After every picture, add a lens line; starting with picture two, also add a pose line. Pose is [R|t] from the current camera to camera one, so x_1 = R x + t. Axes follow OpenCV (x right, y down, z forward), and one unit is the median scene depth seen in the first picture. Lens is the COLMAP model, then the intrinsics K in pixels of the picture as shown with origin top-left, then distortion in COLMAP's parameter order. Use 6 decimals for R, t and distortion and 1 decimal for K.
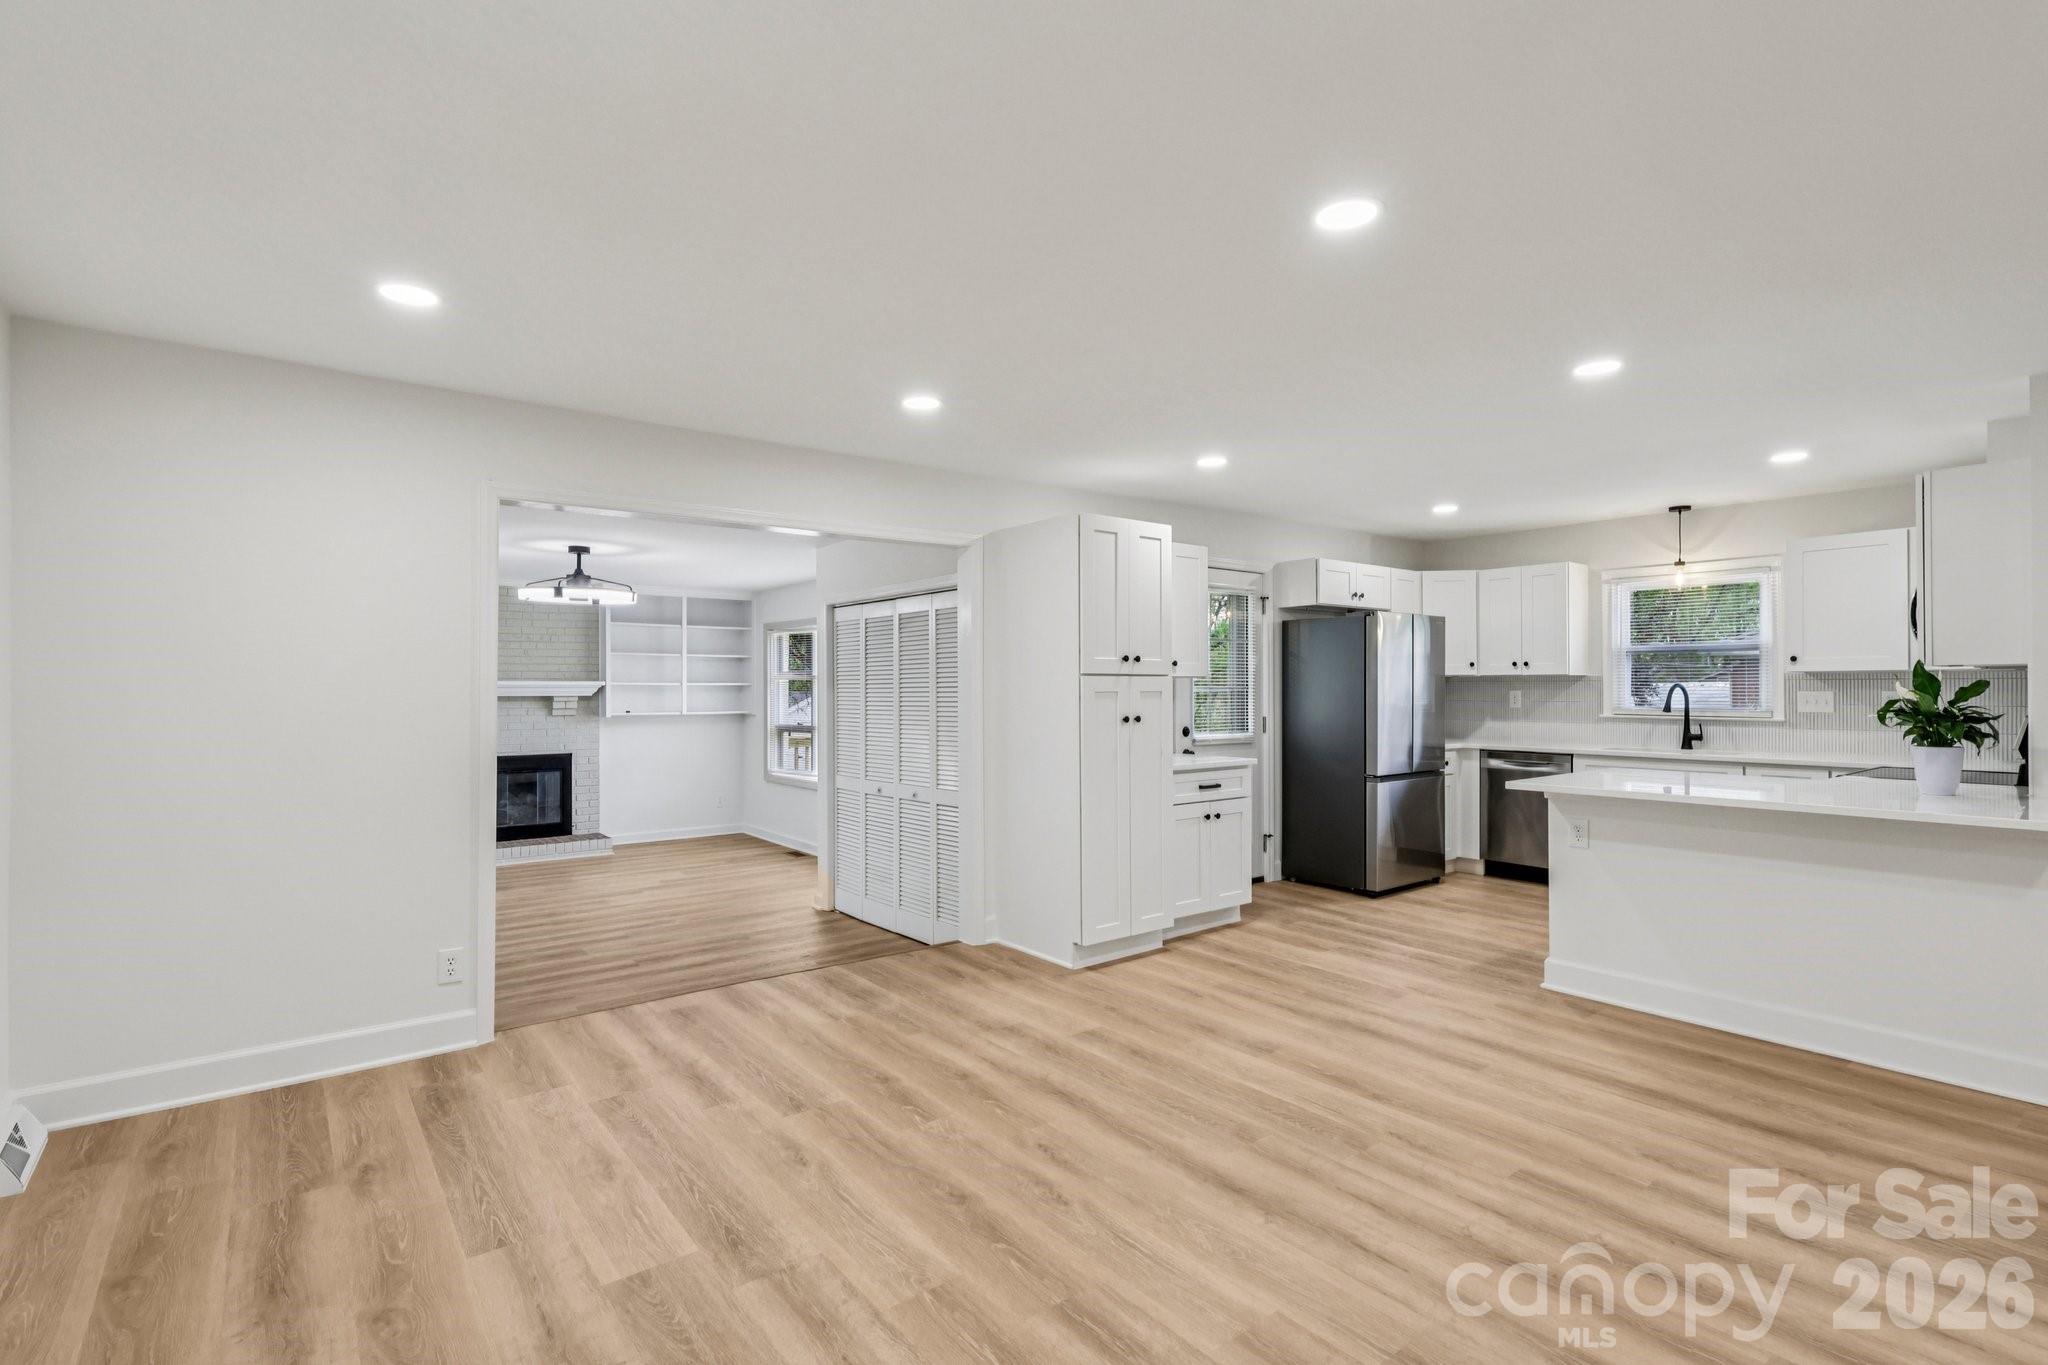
lens RADIAL K [[969.2, 0, 1025.7], [0, 969.2, 684.3], [0, 0, 1]] dist [-0.001252, 0.000661]
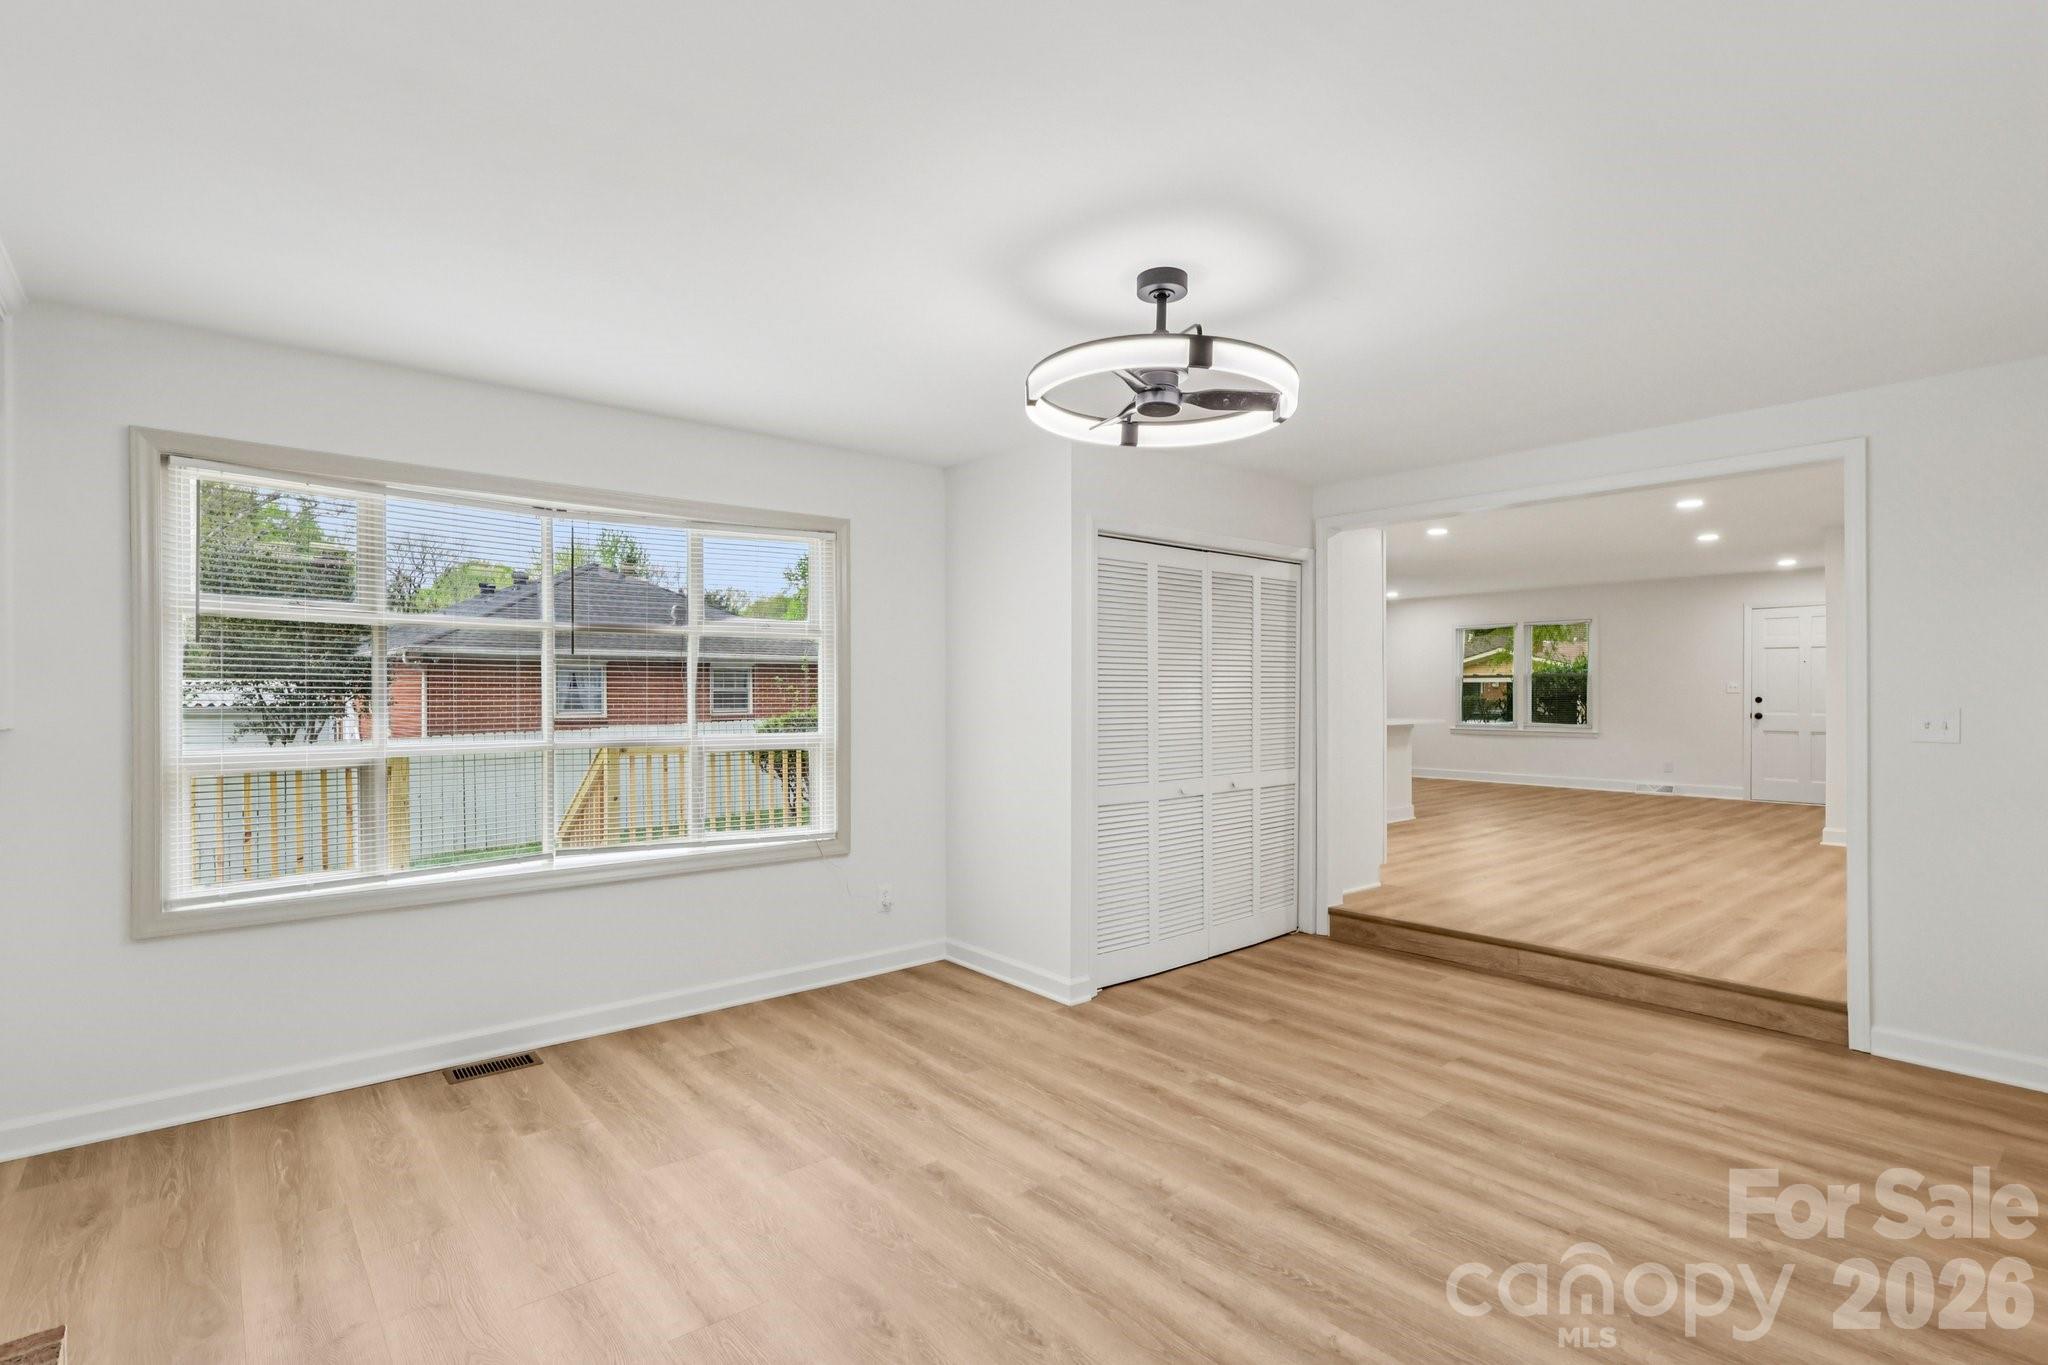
lens RADIAL K [[979.0, 0, 1020.9], [0, 979.0, 693.3], [0, 0, 1]] dist [-0.002807, -0.000297]
pose [[-0.038506, 0.000879, 0.999258, -0.929160], [-0.004480, 0.999989, -0.001053, 0.032215], [-0.999248, -0.004517, -0.038502, 1.157251]]
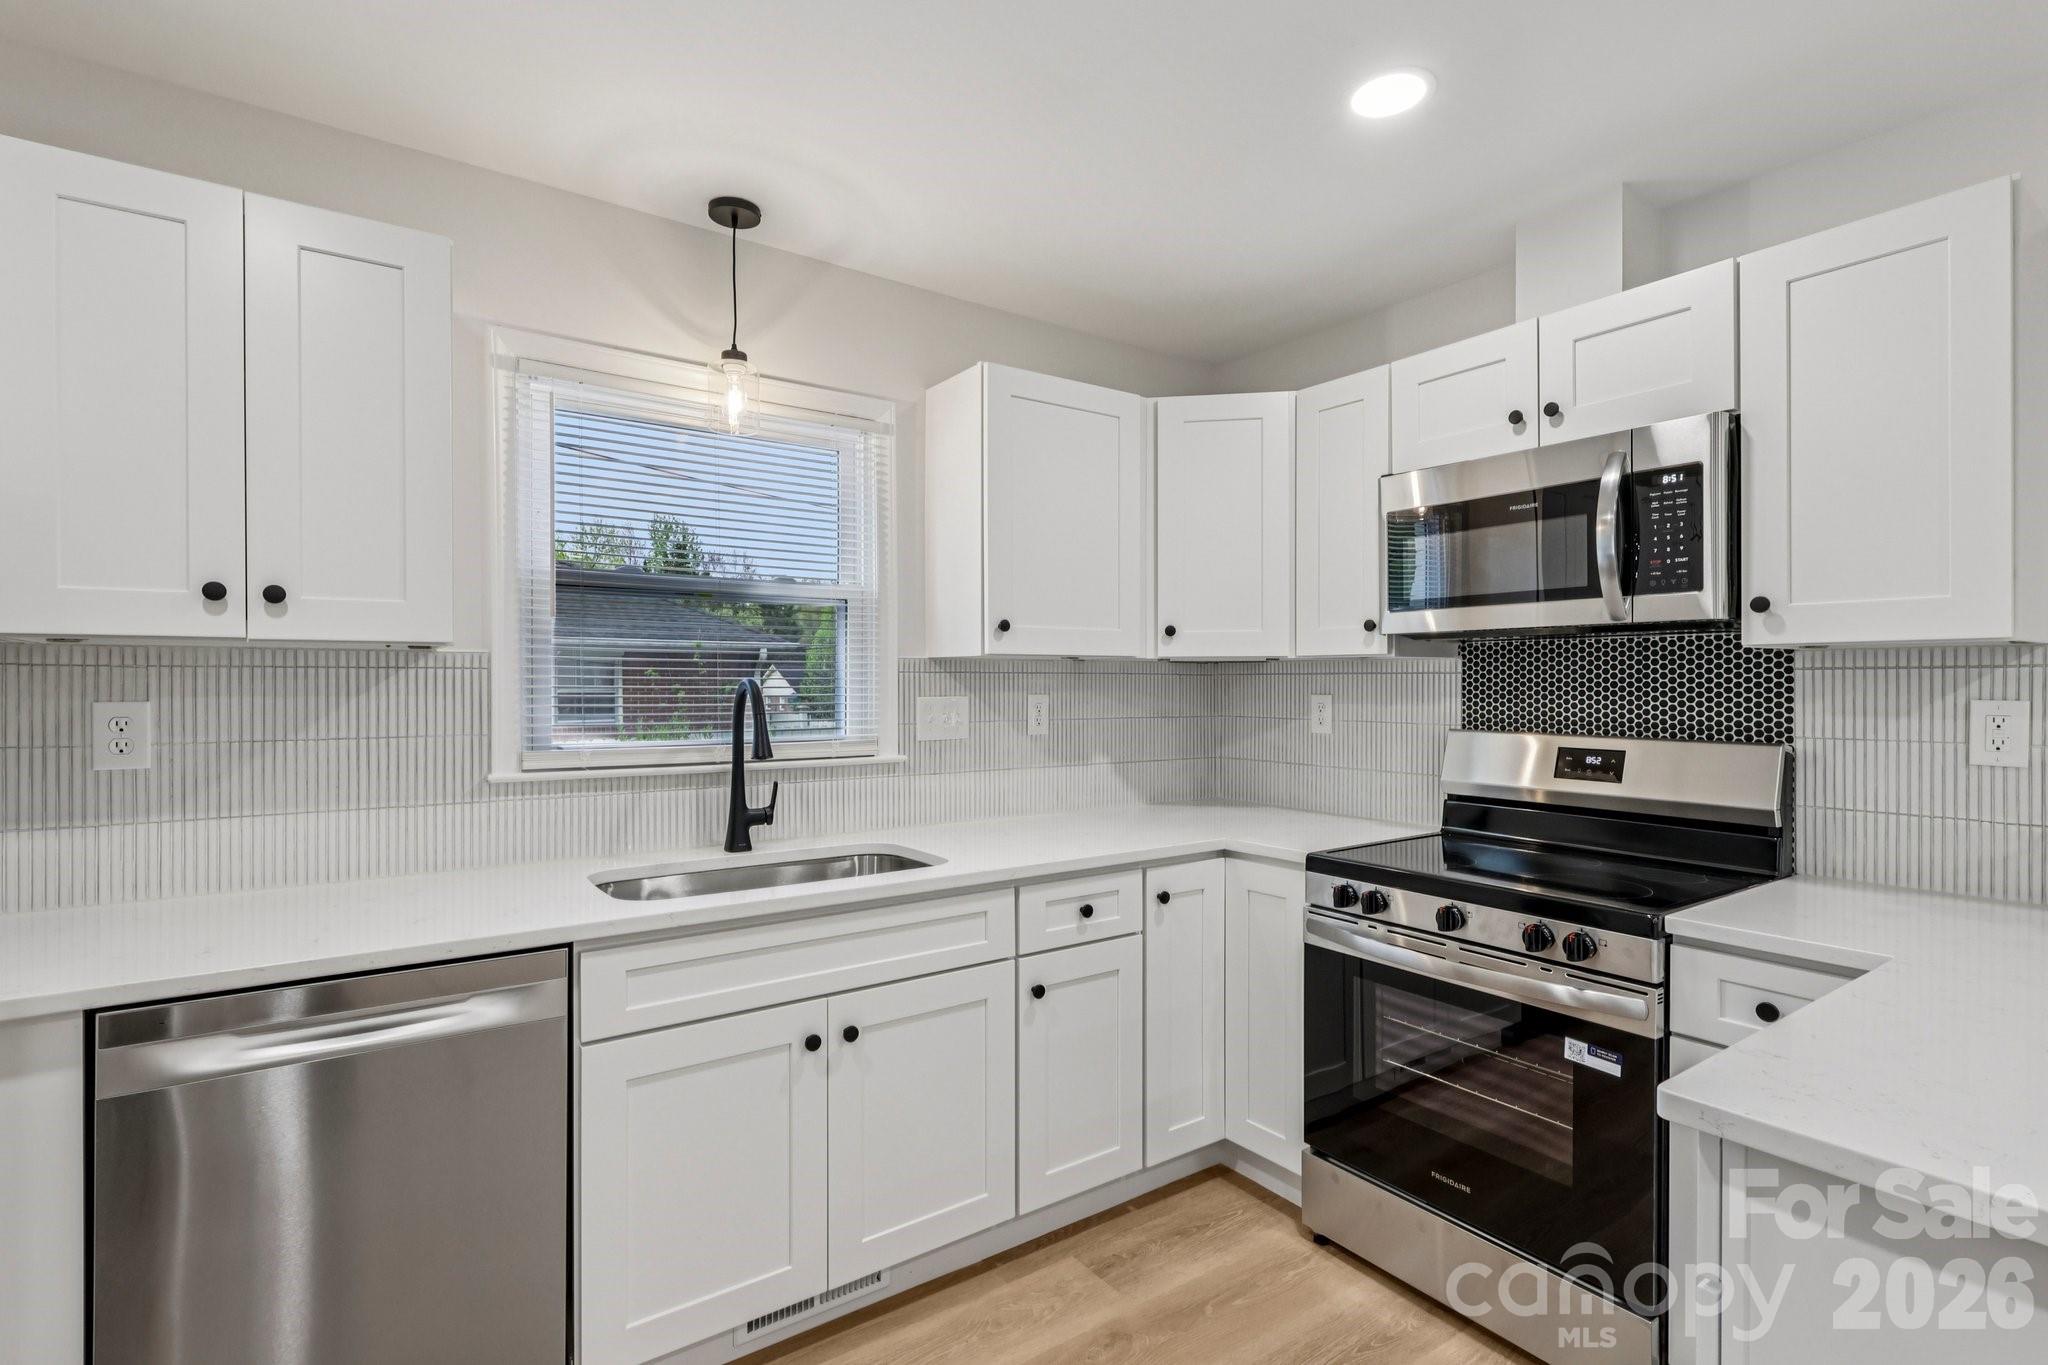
lens RADIAL K [[966.8, 0, 1024.2], [0, 966.8, 686.2], [0, 0, 1]] dist [-0.001796, 0.000616]
pose [[0.043732, -0.002117, 0.999041, 0.312598], [-0.004642, 0.999987, 0.002322, 0.000679], [-0.999033, -0.004739, 0.043721, 0.890113]]
